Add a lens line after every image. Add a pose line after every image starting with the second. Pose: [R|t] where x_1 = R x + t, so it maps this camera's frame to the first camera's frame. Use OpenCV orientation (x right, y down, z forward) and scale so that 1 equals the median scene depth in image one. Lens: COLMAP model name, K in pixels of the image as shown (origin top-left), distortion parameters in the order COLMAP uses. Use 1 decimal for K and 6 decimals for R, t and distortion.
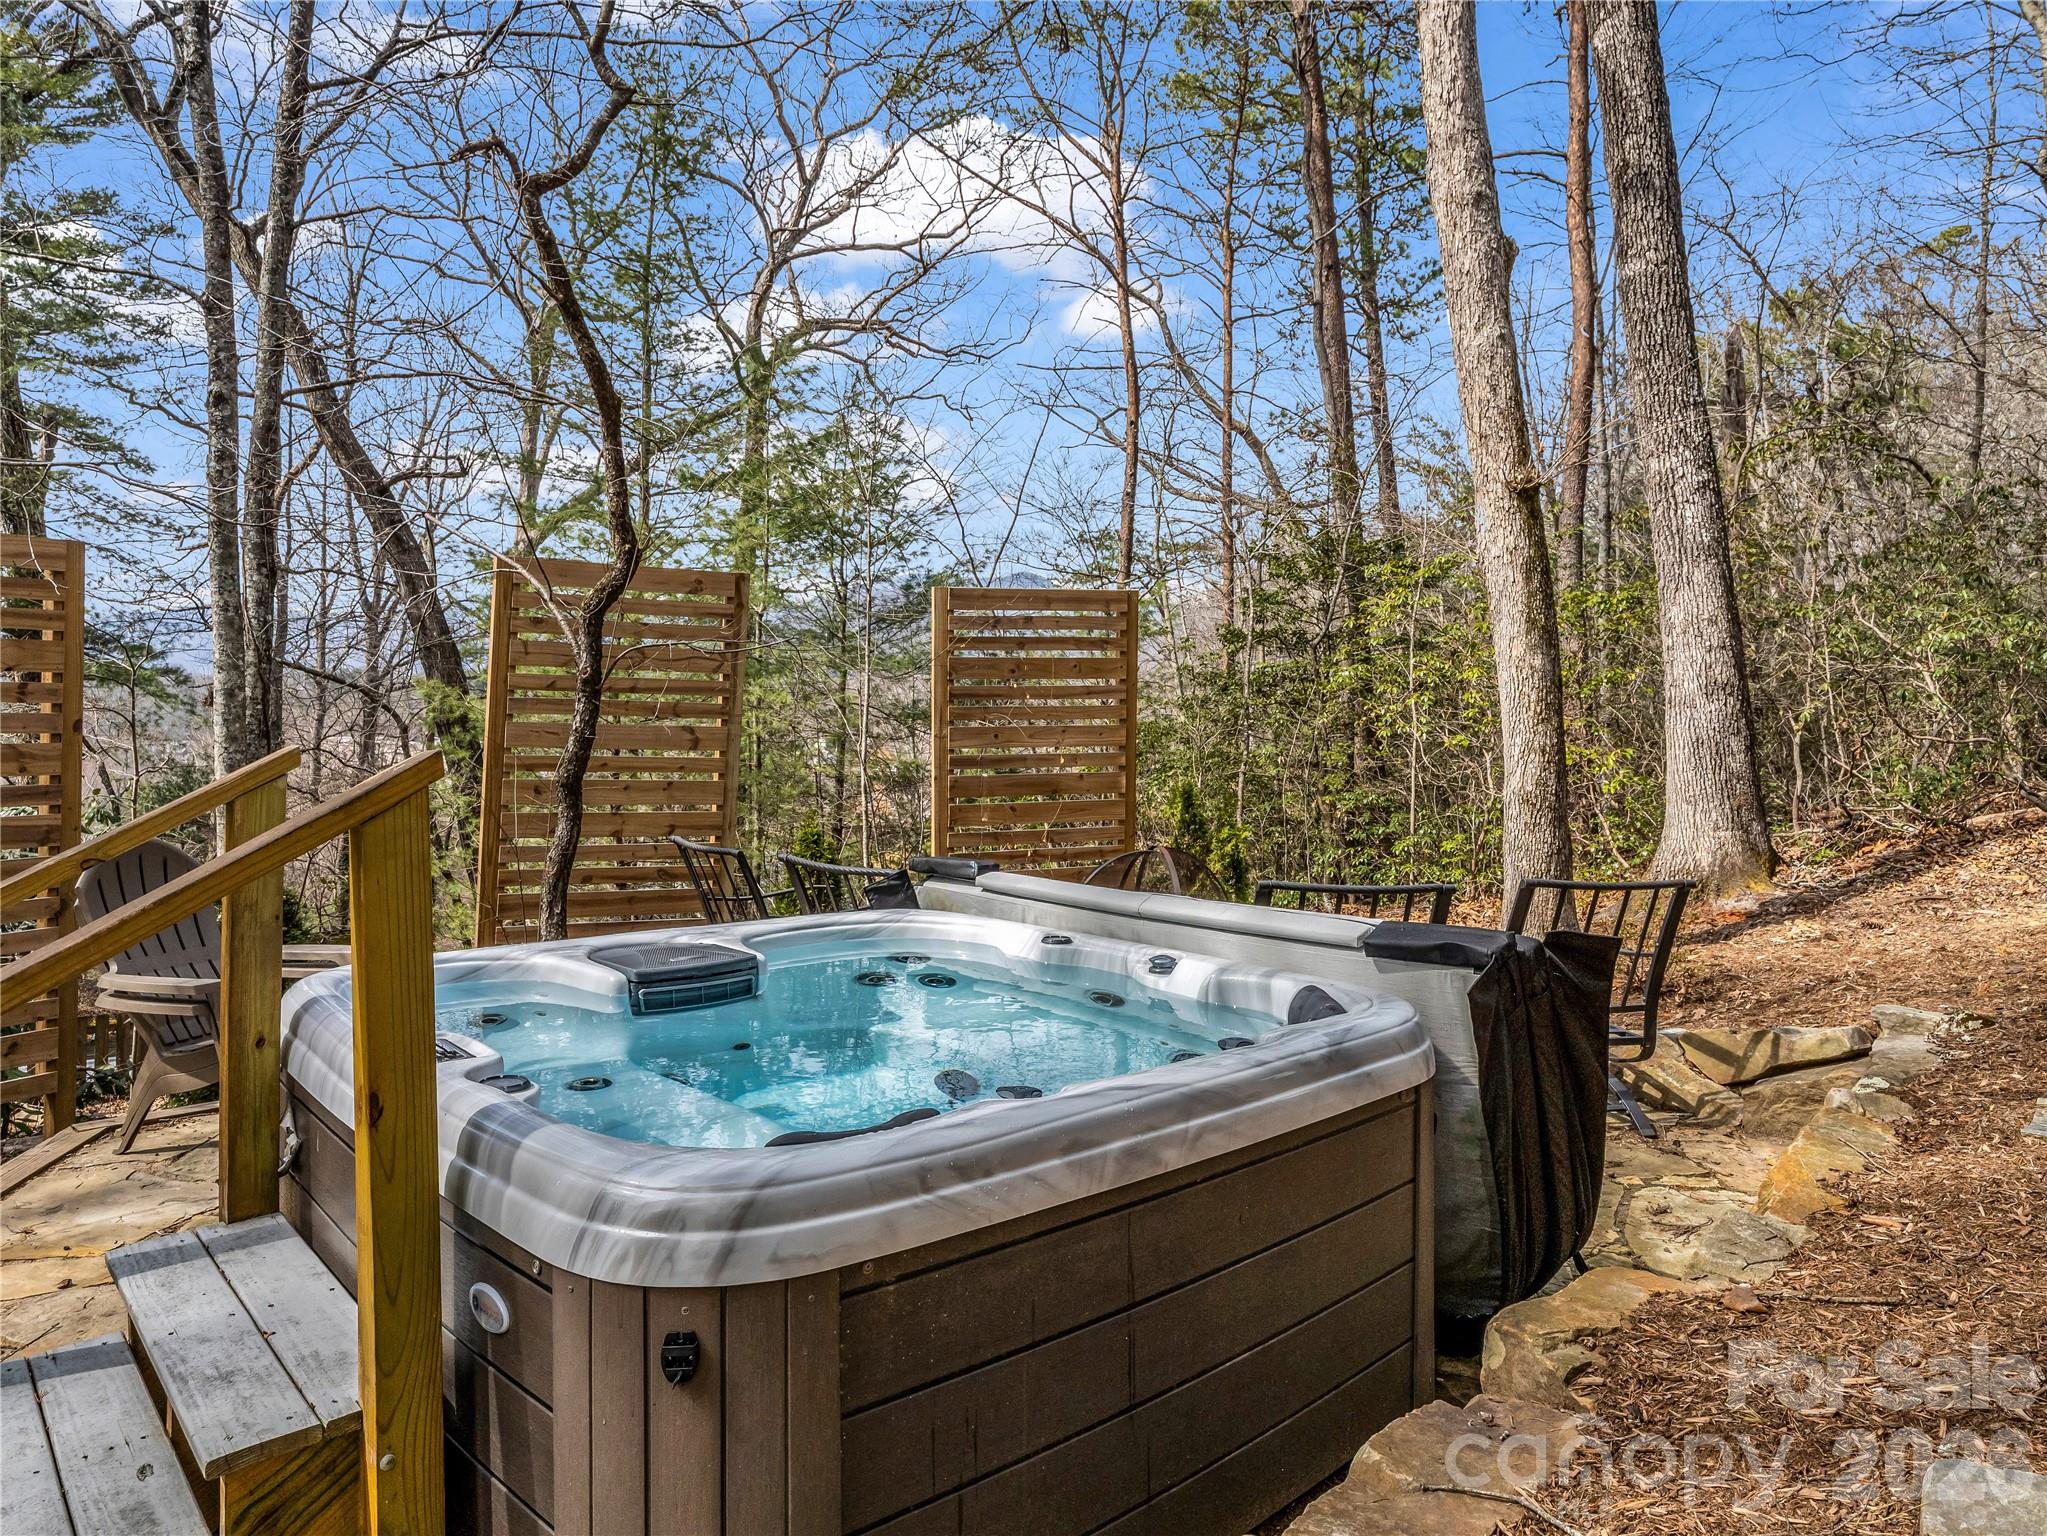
lens RADIAL K [[1333.9, 0, 1038.9], [0, 1333.9, 708.7], [0, 0, 1]] dist [-0.005900, 0.000412]
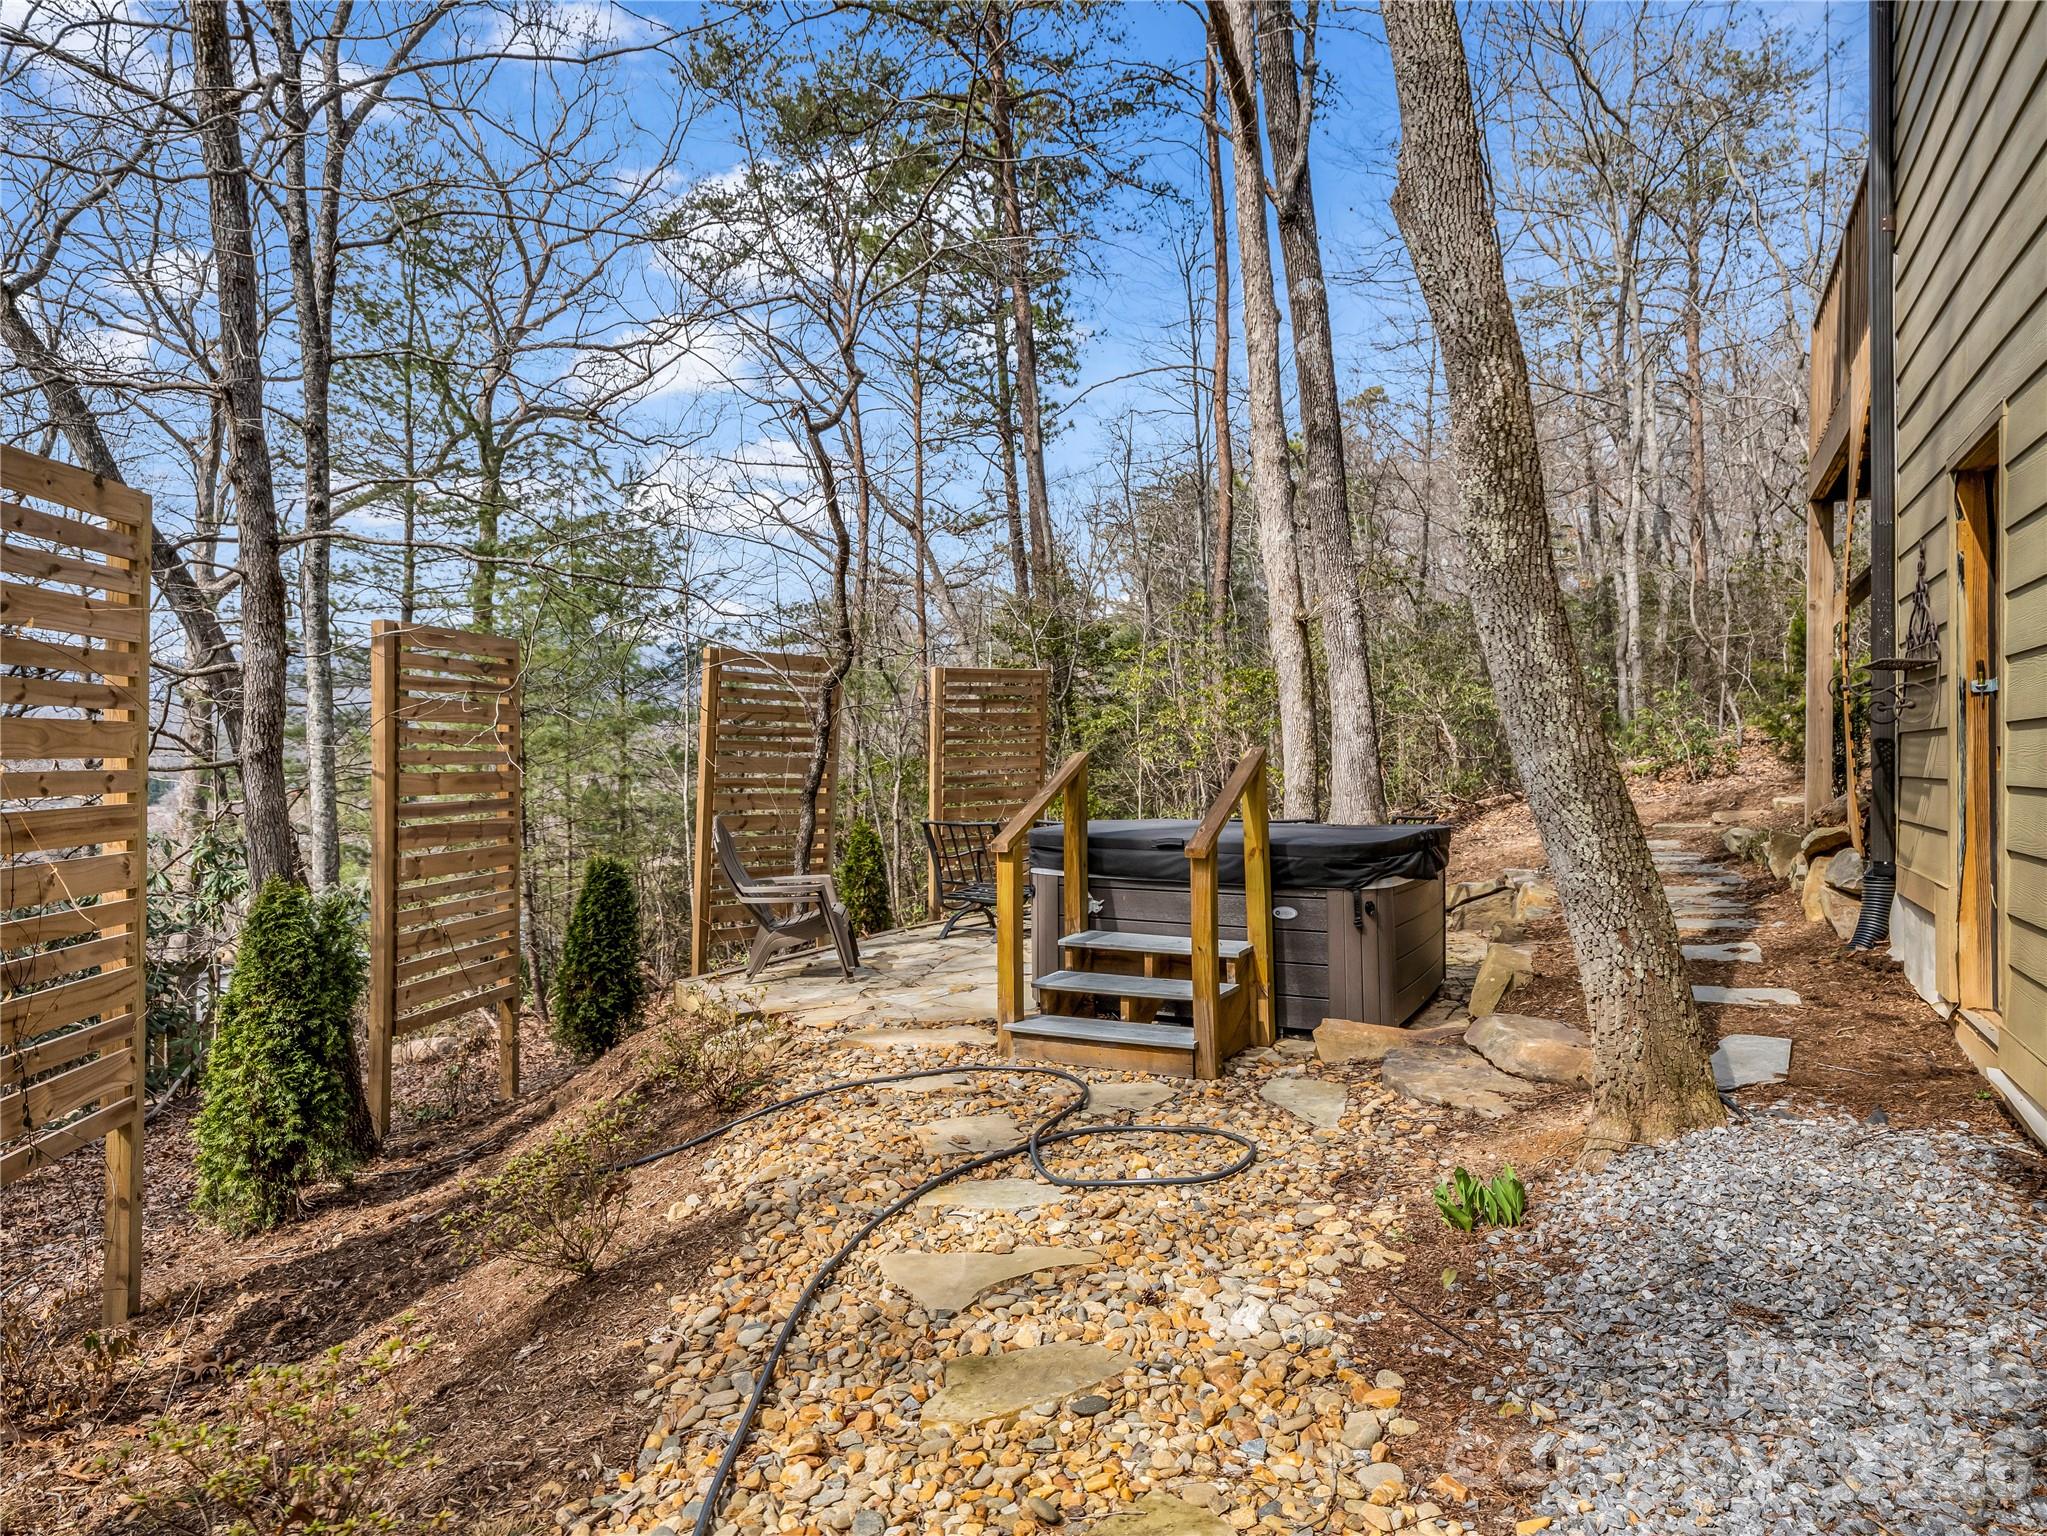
lens RADIAL K [[1191.8, 0, 1022.2], [0, 1191.8, 767.1], [0, 0, 1]] dist [0.000258, 0.002095]
pose [[0.944831, -0.017944, 0.327068, -0.424173], [0.012743, 0.999756, 0.018037, 0.000502], [-0.327312, -0.012874, 0.944829, -0.331334]]
